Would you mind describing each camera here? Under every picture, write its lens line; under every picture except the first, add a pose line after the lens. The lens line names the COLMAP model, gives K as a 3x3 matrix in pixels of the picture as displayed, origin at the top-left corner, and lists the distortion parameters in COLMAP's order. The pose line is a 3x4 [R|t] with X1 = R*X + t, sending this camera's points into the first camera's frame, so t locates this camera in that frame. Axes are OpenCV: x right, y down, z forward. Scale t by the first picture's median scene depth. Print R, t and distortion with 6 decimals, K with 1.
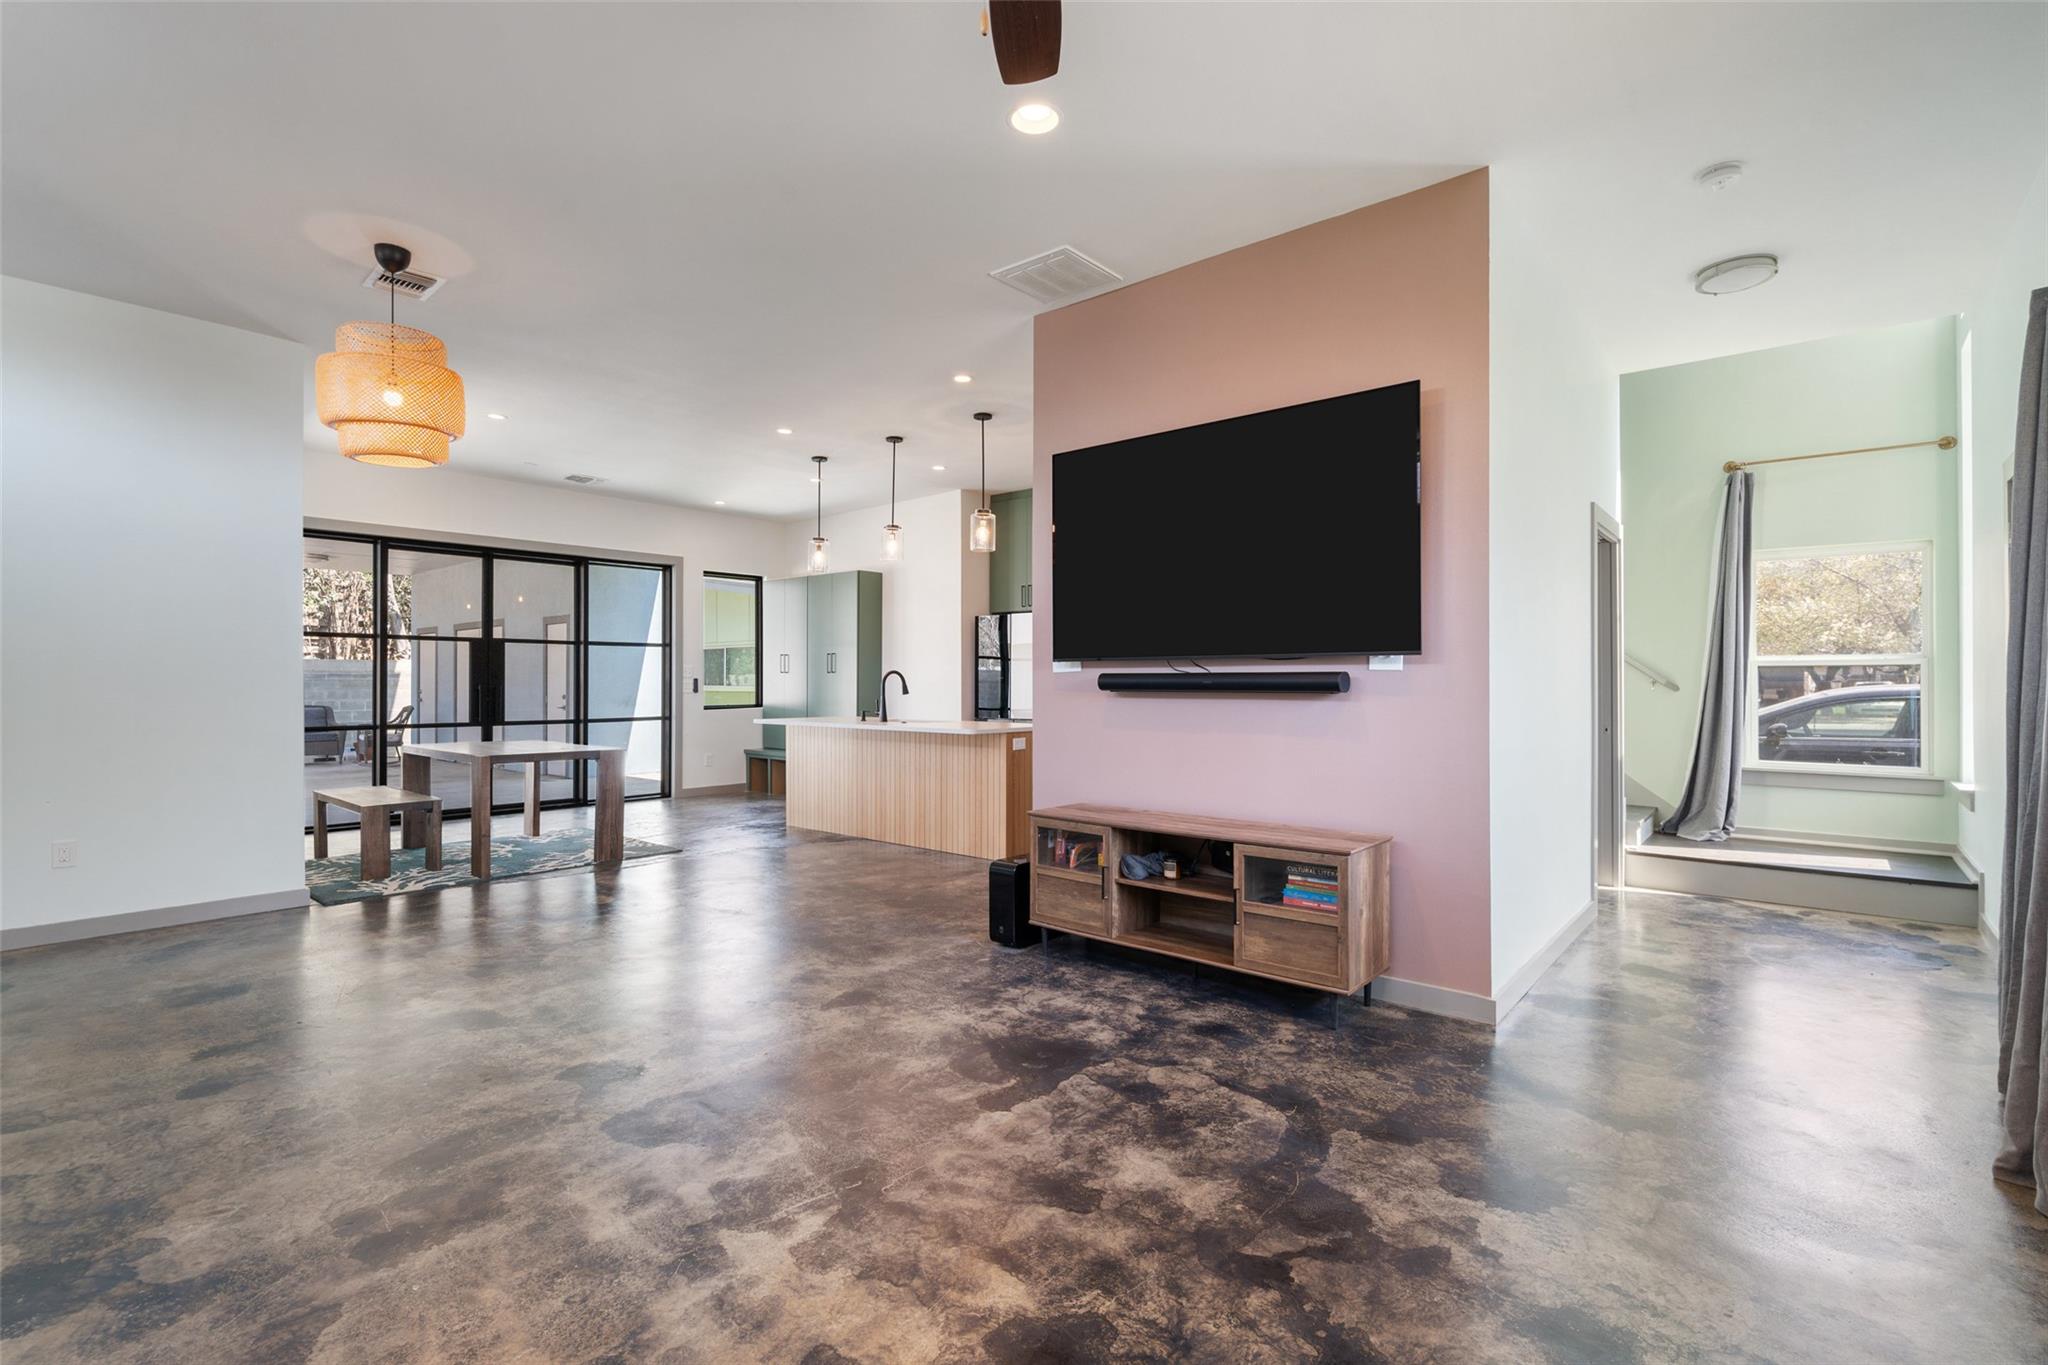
lens RADIAL K [[933.4, 0, 1031.9], [0, 933.4, 684.4], [0, 0, 1]] dist [-0.003934, 0.001396]
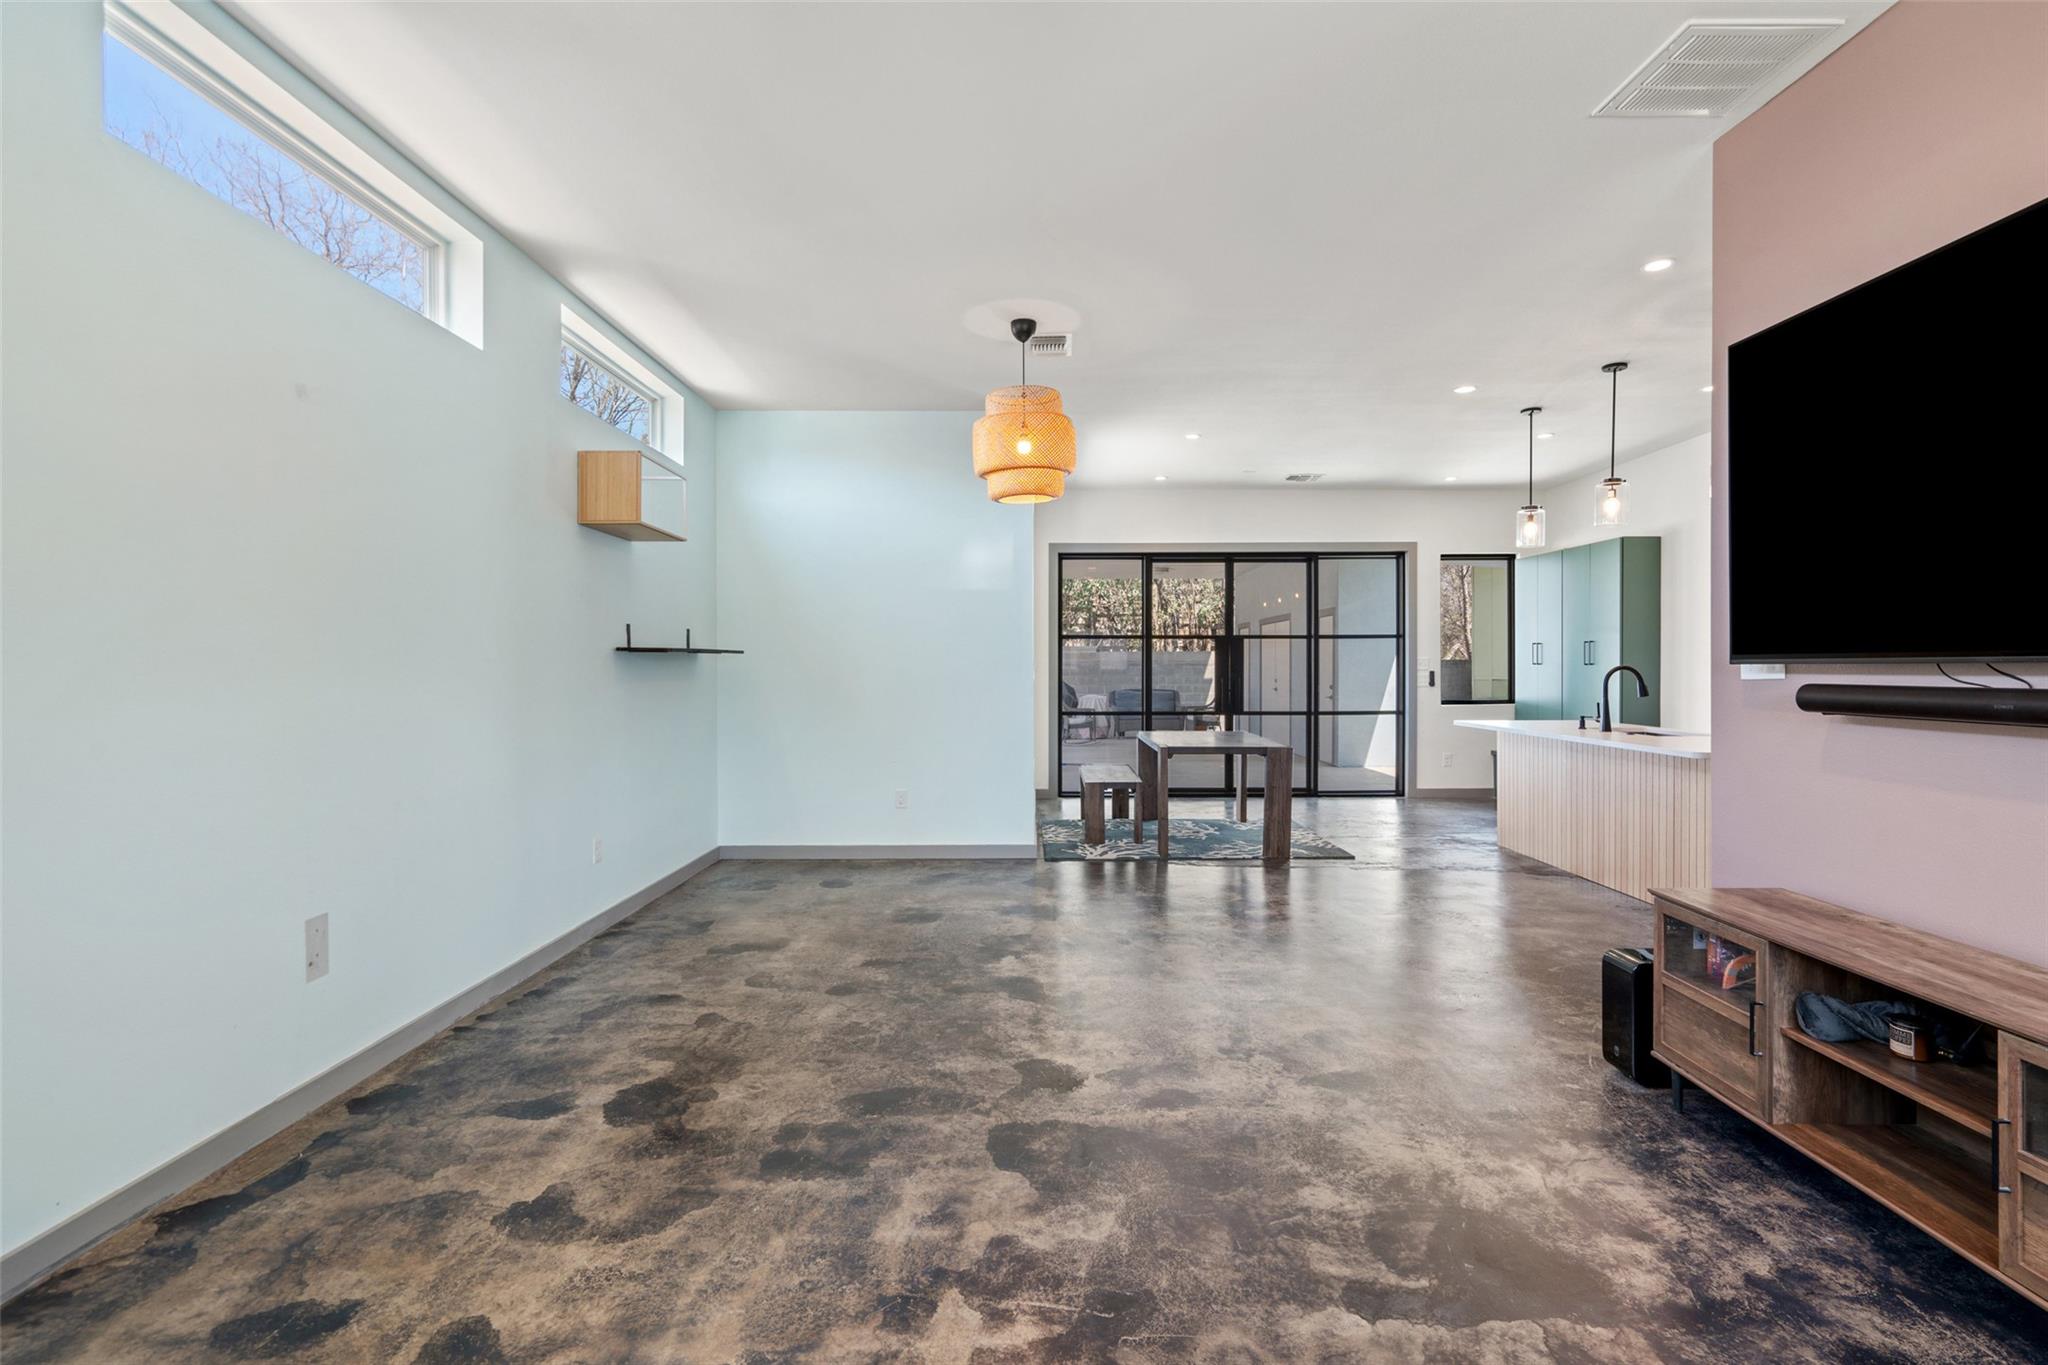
lens RADIAL K [[933.4, 0, 1025.4], [0, 933.4, 670.7], [0, 0, 1]] dist [-0.003934, 0.001396]
pose [[0.645577, 0.001853, -0.763693, 0.232998], [0.000236, 0.999997, 0.002626, -0.024415], [0.763695, -0.001876, 0.645575, 0.237371]]
